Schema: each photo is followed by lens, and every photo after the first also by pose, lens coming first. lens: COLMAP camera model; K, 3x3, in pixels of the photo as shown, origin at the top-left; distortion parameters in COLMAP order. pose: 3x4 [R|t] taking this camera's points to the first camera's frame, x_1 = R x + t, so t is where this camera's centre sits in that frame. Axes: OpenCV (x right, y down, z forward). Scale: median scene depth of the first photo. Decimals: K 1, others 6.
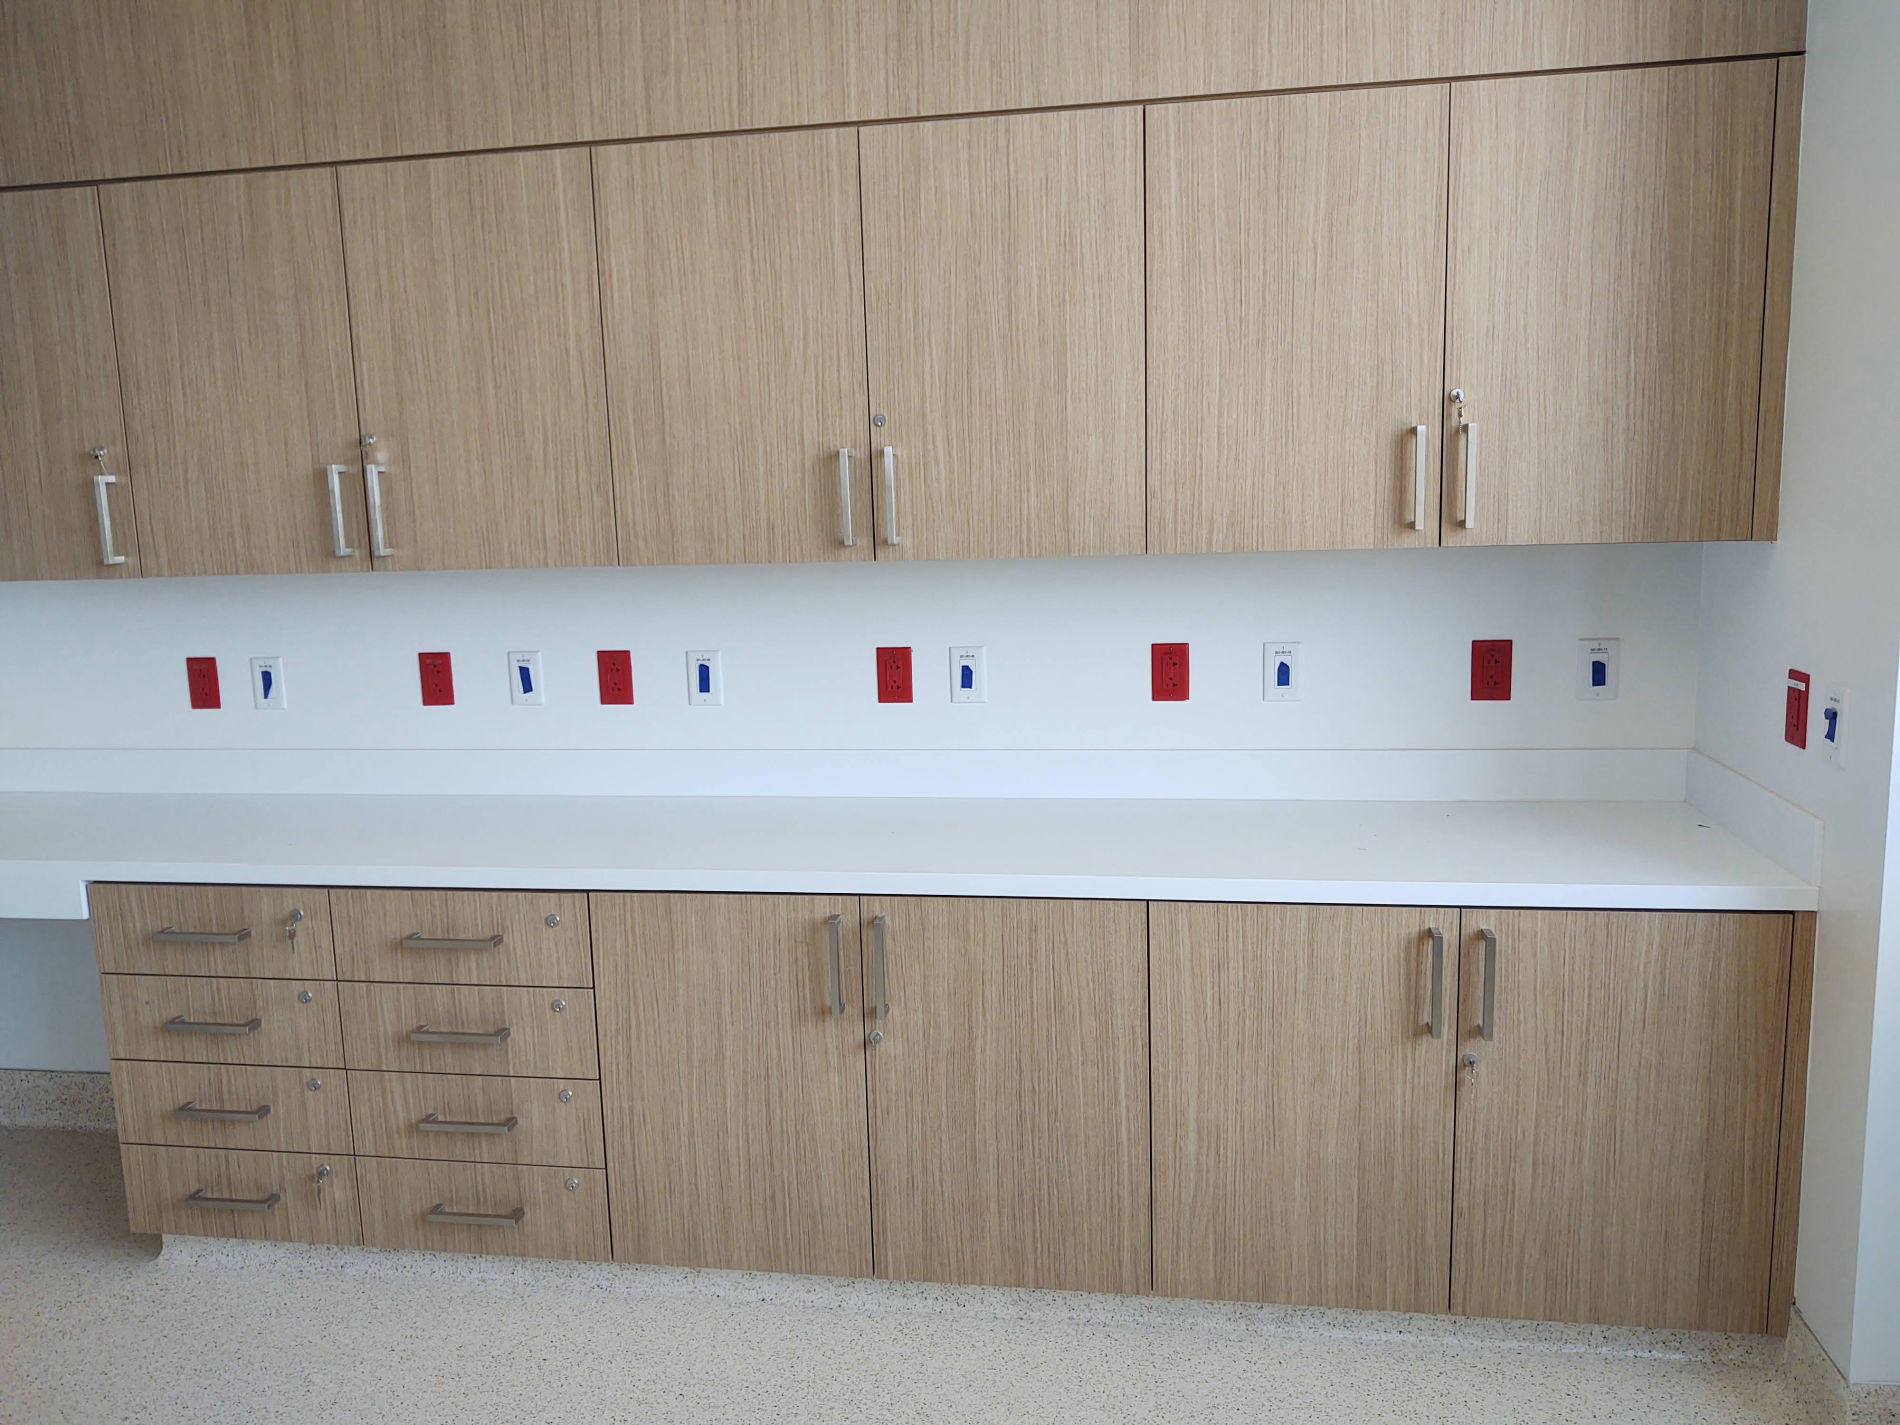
lens RADIAL K [[1446.9, 0, 940.3], [0, 1446.9, 710.3], [0, 0, 1]] dist [0.022630, -0.036672]
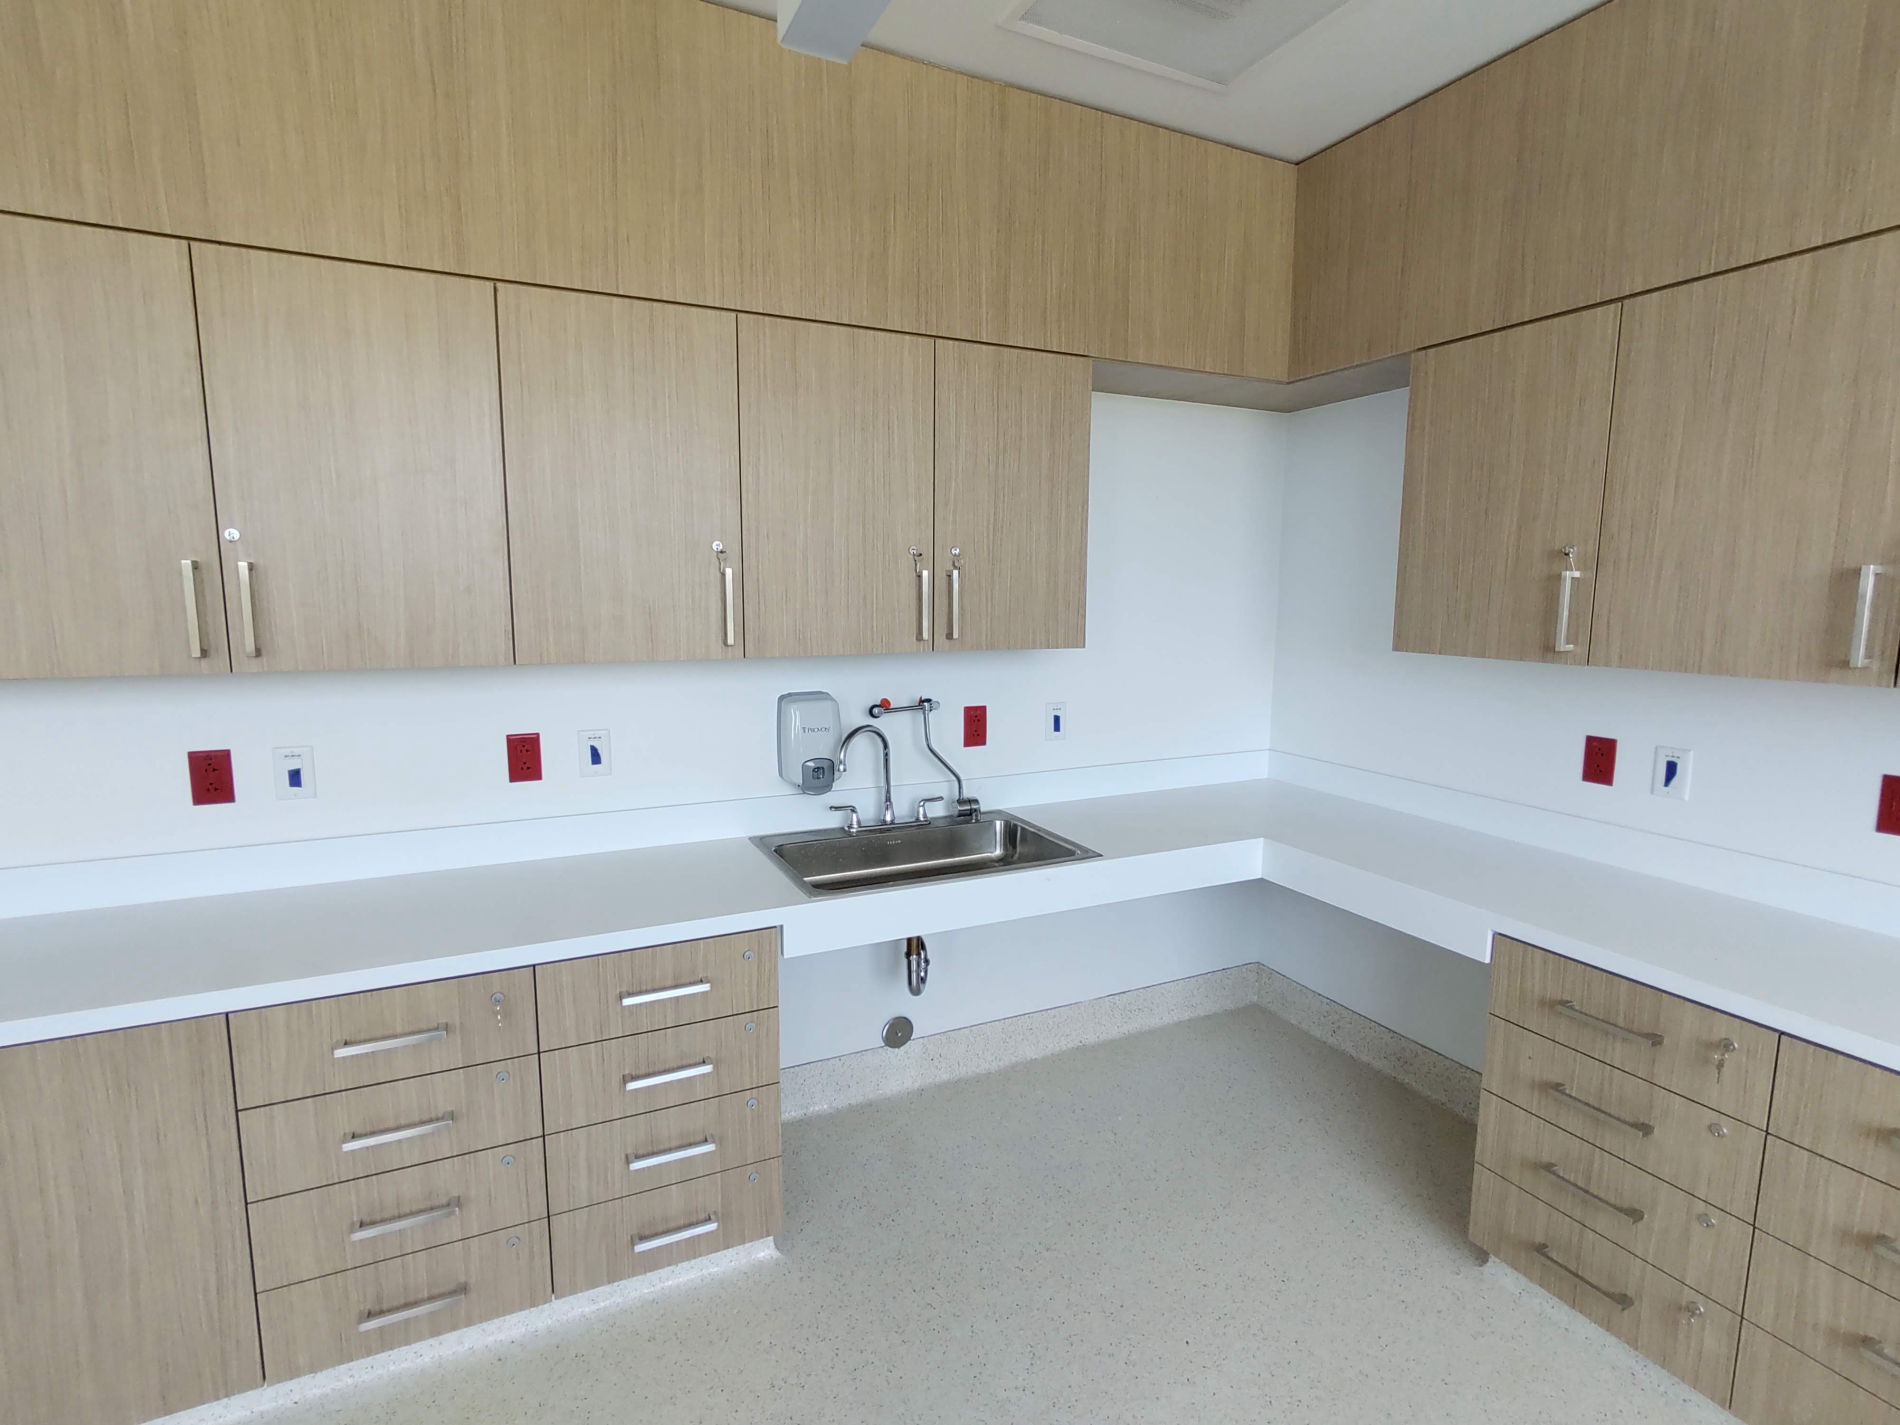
lens RADIAL K [[944.9, 0, 954.1], [0, 944.9, 711.8], [0, 0, 1]] dist [-0.004068, 0.001505]
pose [[0.583803, 0.141758, -0.799424, -0.281665], [-0.148671, 0.986656, 0.066388, -0.037067], [0.798168, 0.080093, 0.597088, 0.224237]]
